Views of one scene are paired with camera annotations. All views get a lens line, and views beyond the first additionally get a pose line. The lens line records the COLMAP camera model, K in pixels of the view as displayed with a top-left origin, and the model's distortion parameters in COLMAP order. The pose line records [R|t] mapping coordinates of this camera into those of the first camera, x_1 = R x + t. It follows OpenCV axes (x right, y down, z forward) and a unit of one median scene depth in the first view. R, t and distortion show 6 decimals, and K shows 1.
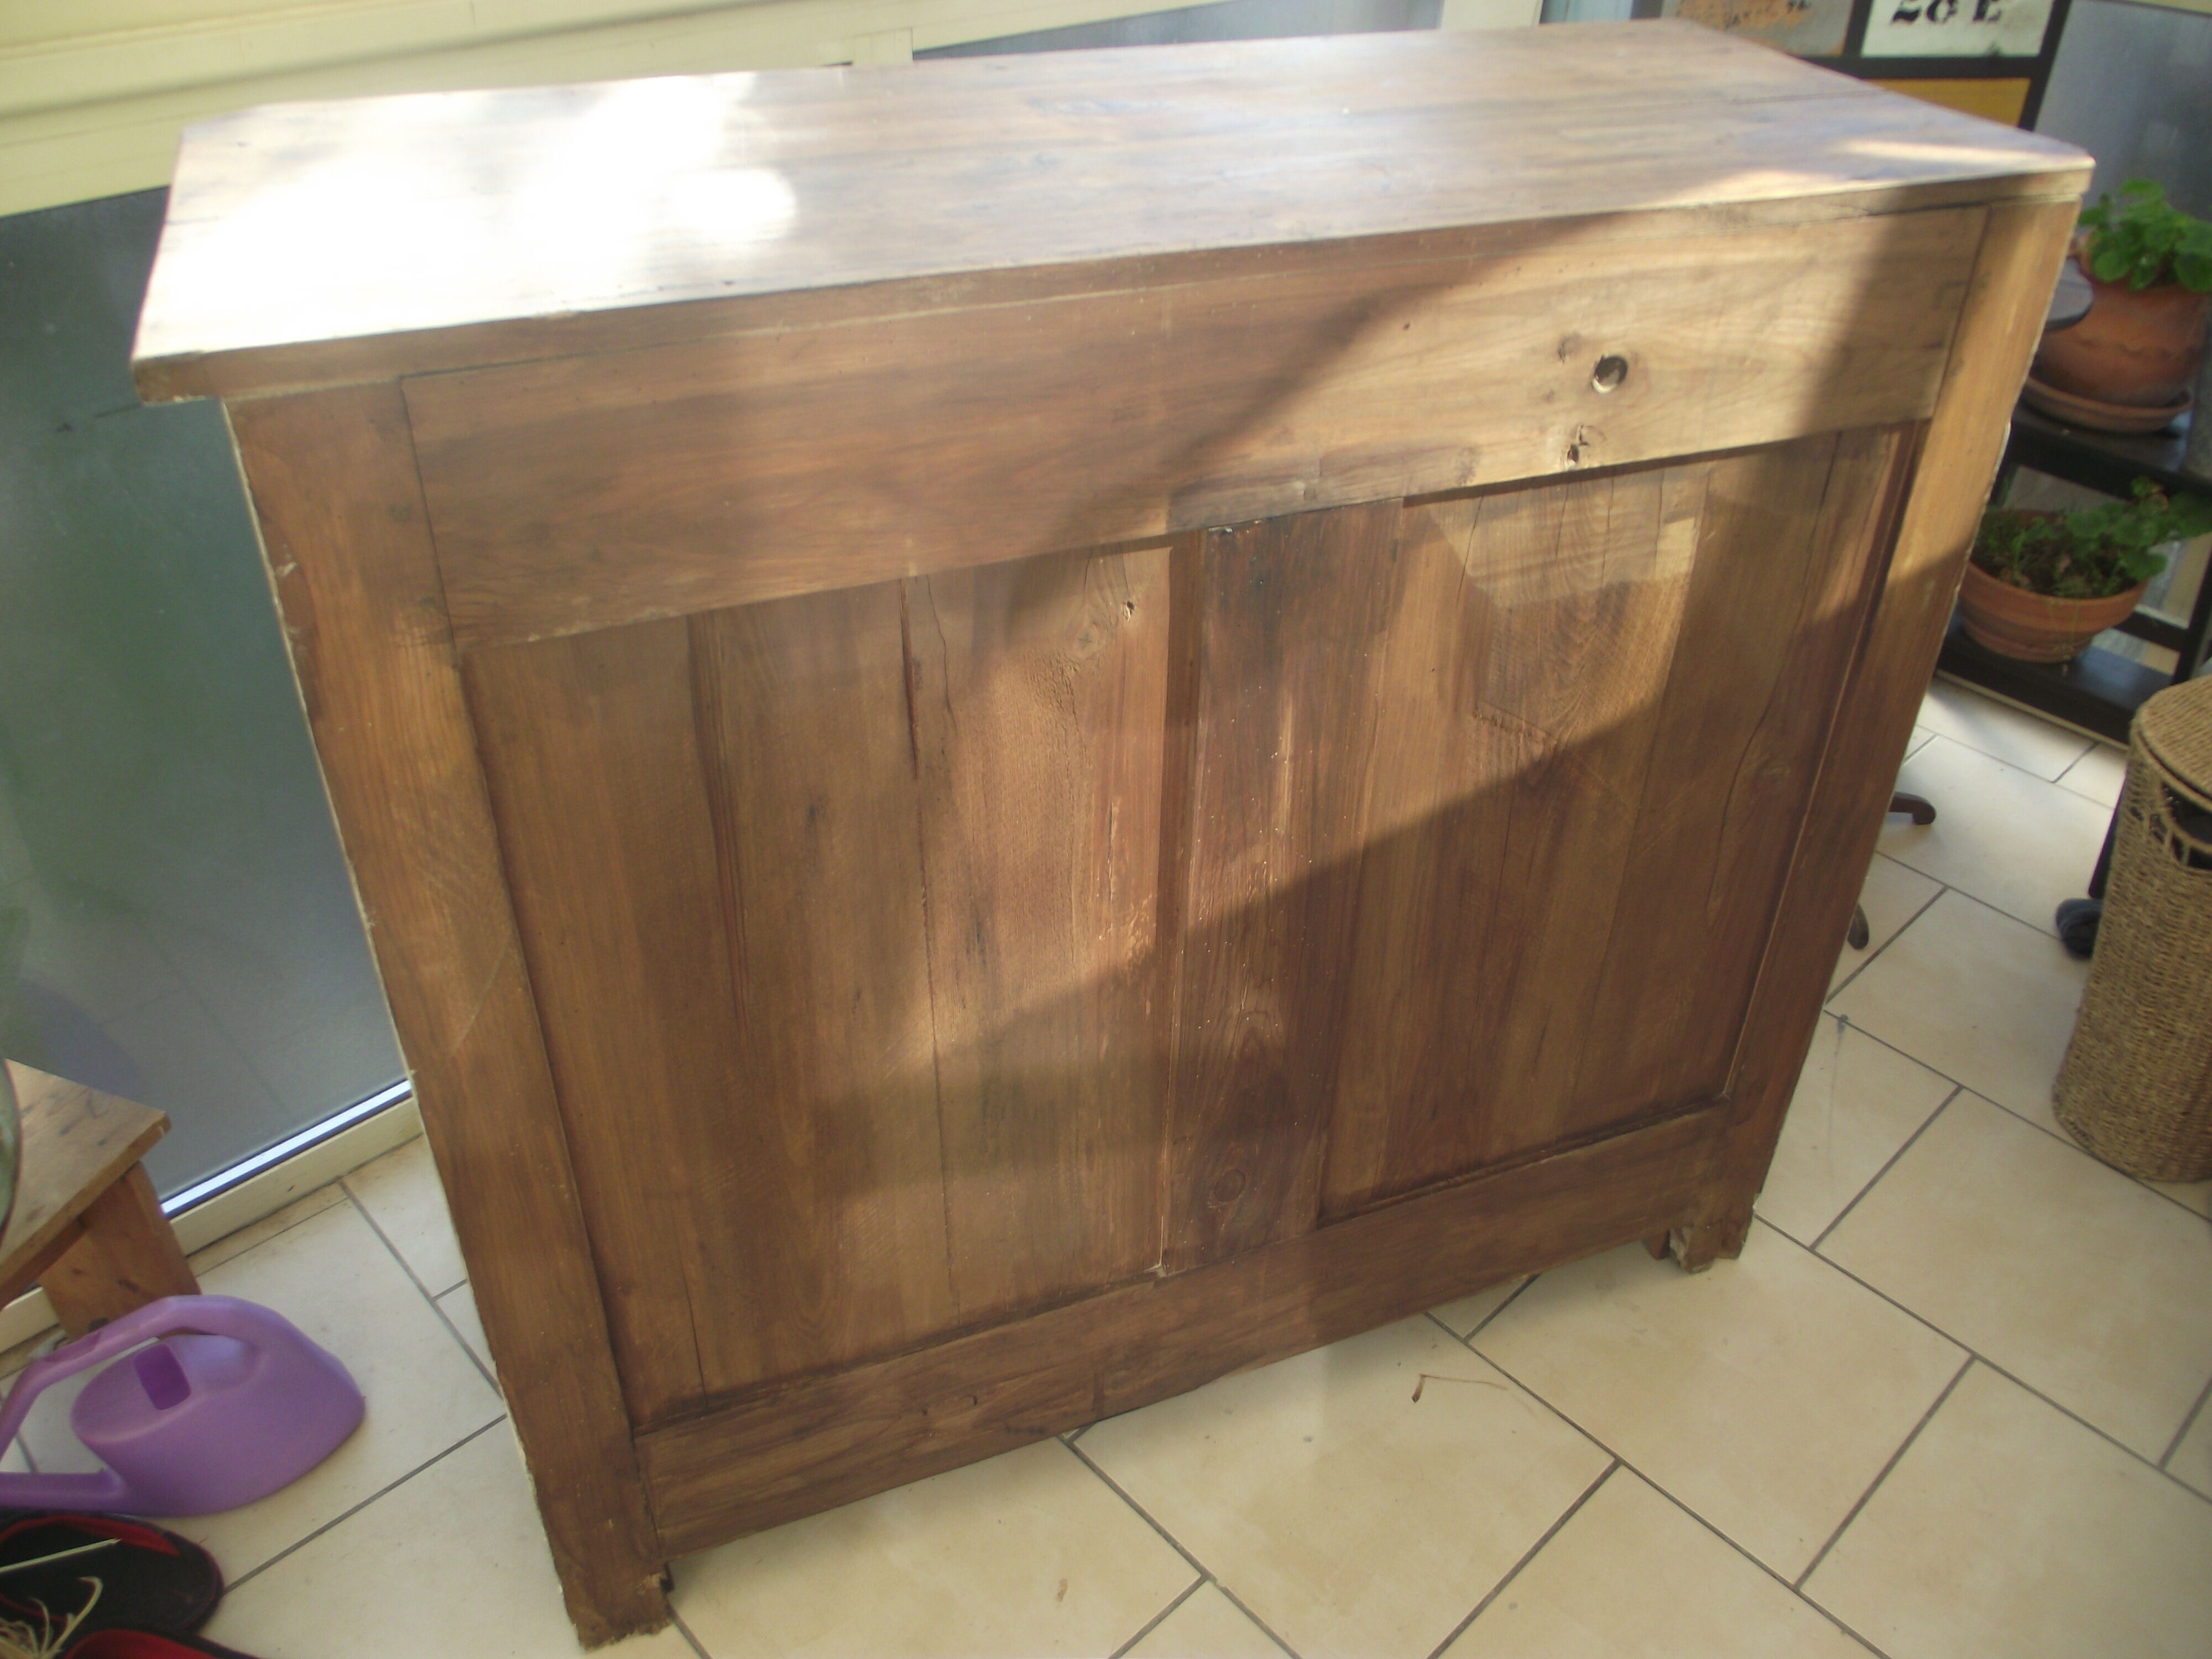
lens RADIAL K [[1812.2, 0, 1091.5], [0, 1812.2, 768.0], [0, 0, 1]] dist [-0.065365, 0.013935]
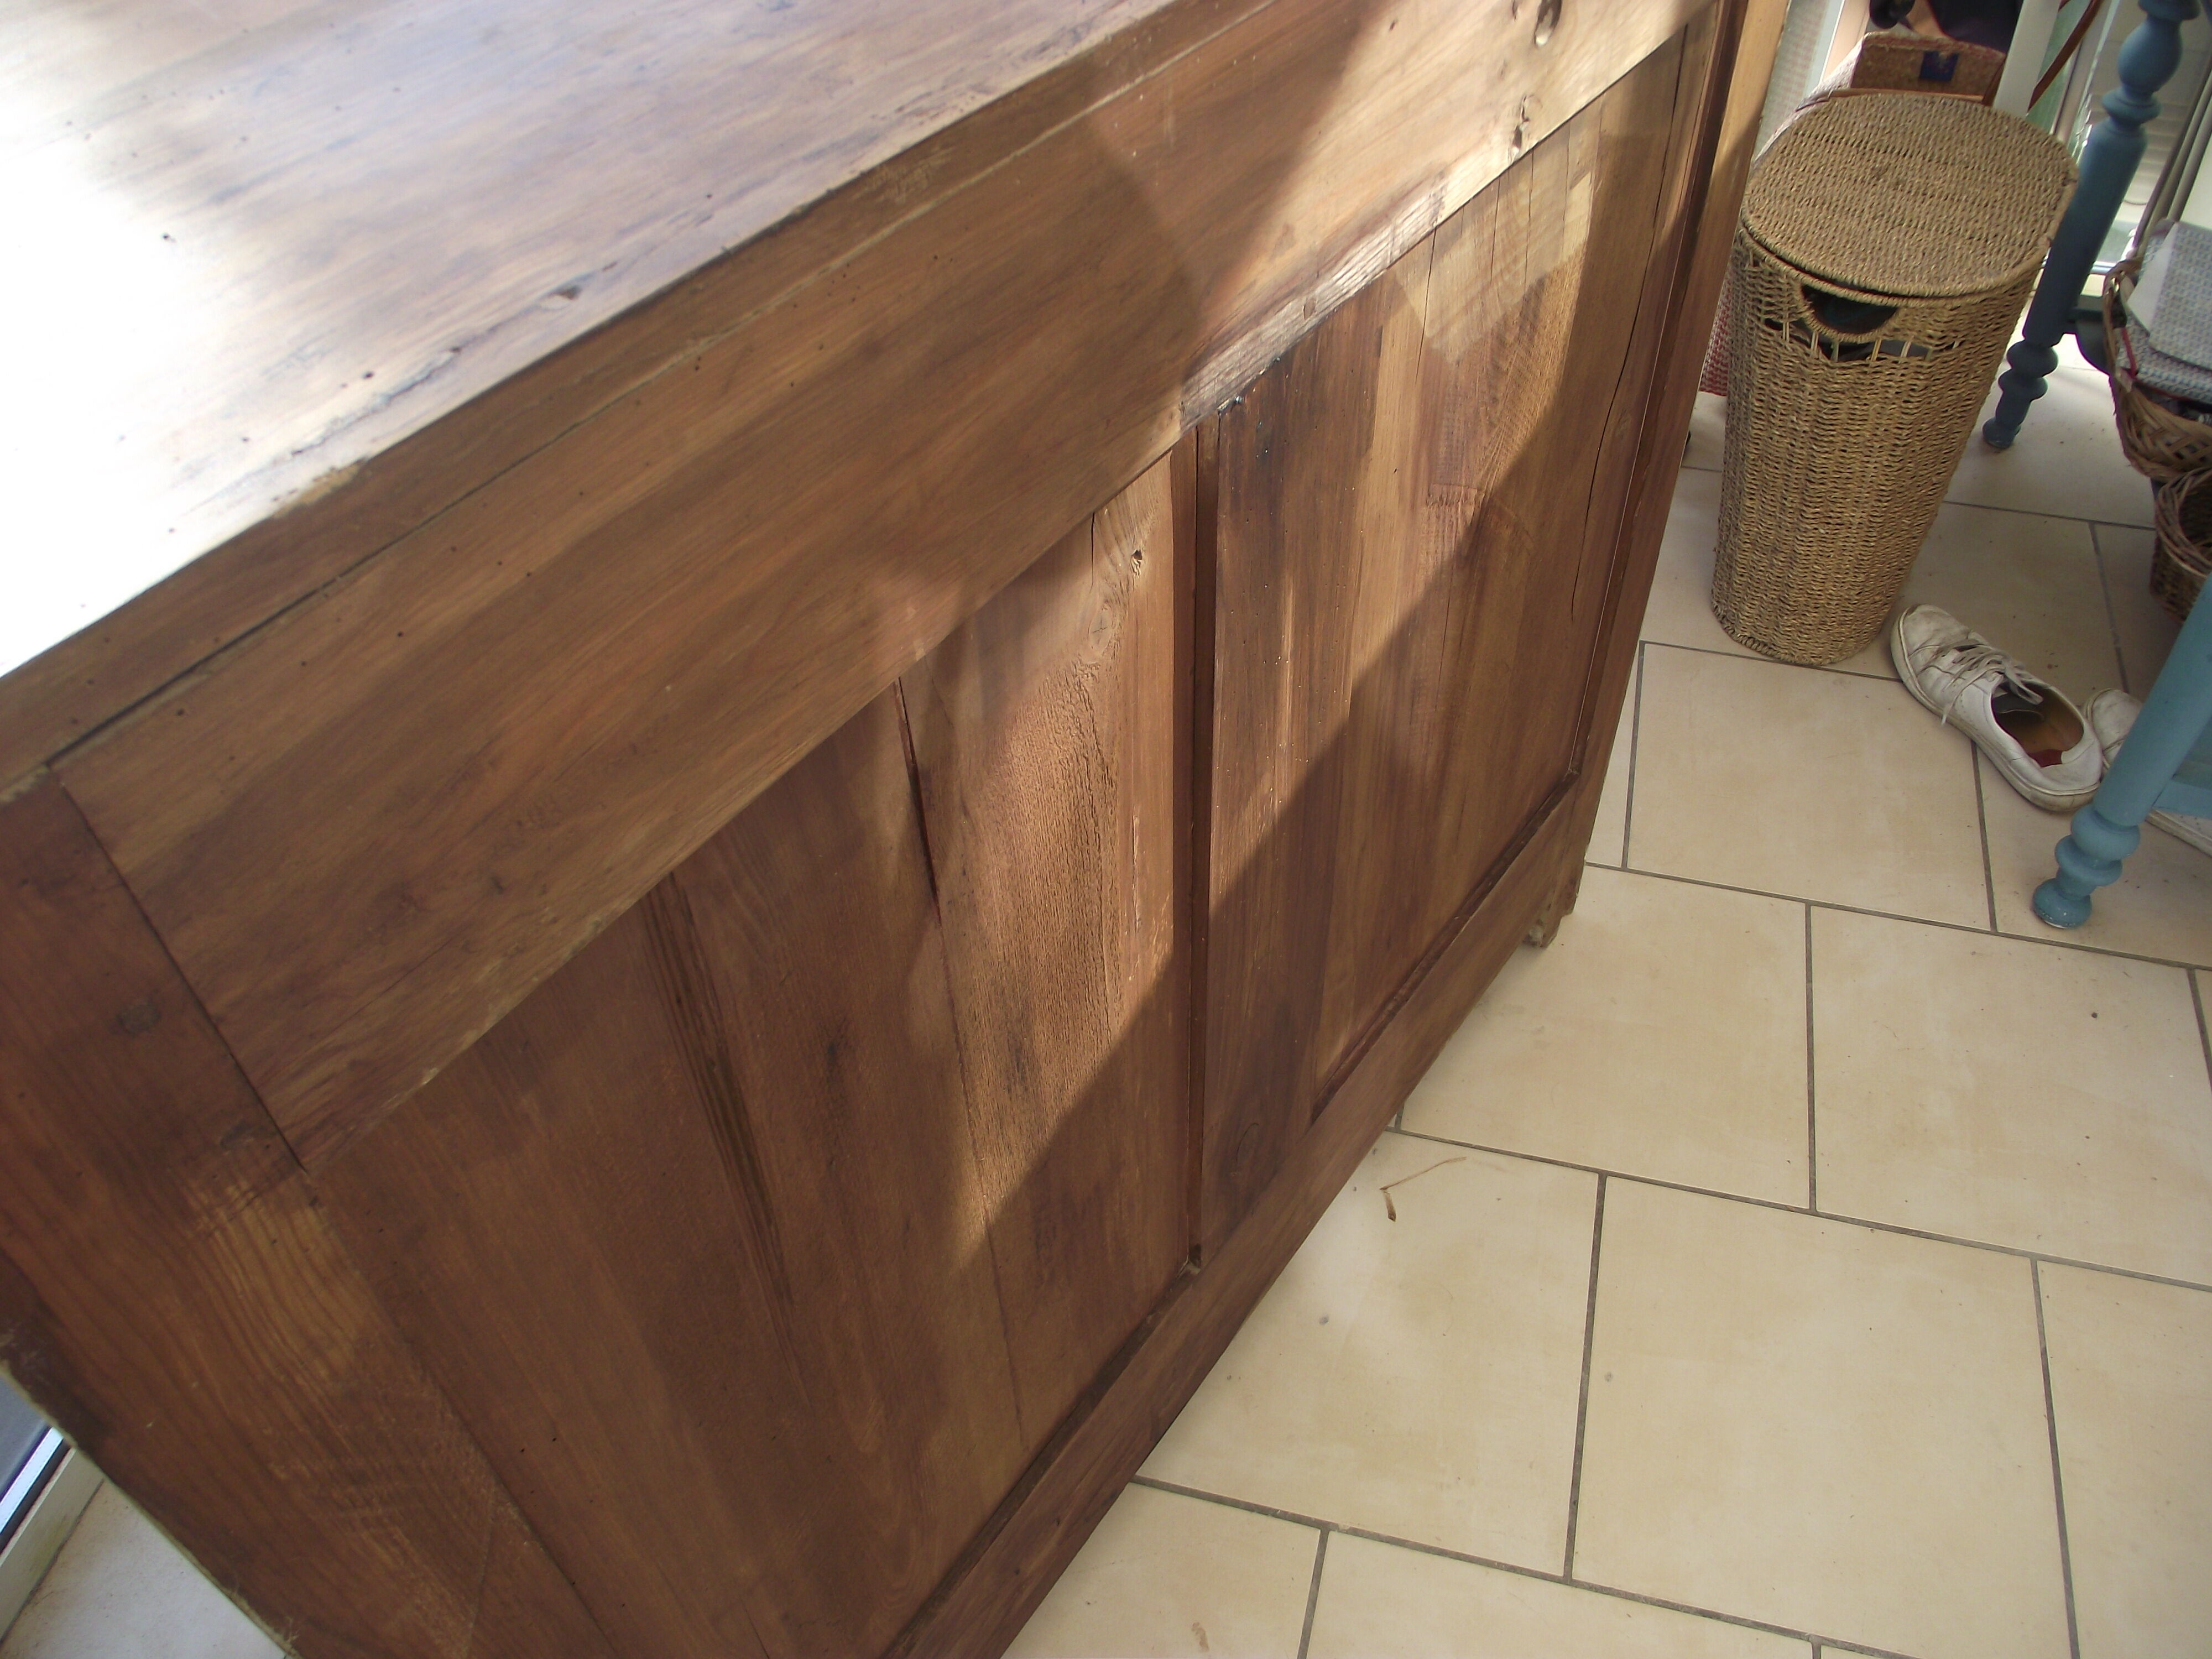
lens RADIAL K [[1812.2, 0, 1091.5], [0, 1812.2, 768.0], [0, 0, 1]] dist [-0.065365, 0.013935]
pose [[0.842118, -0.402330, 0.359122, -0.236305], [0.324581, 0.909914, 0.258269, -0.176454], [-0.430679, -0.100929, 0.896844, 0.368763]]
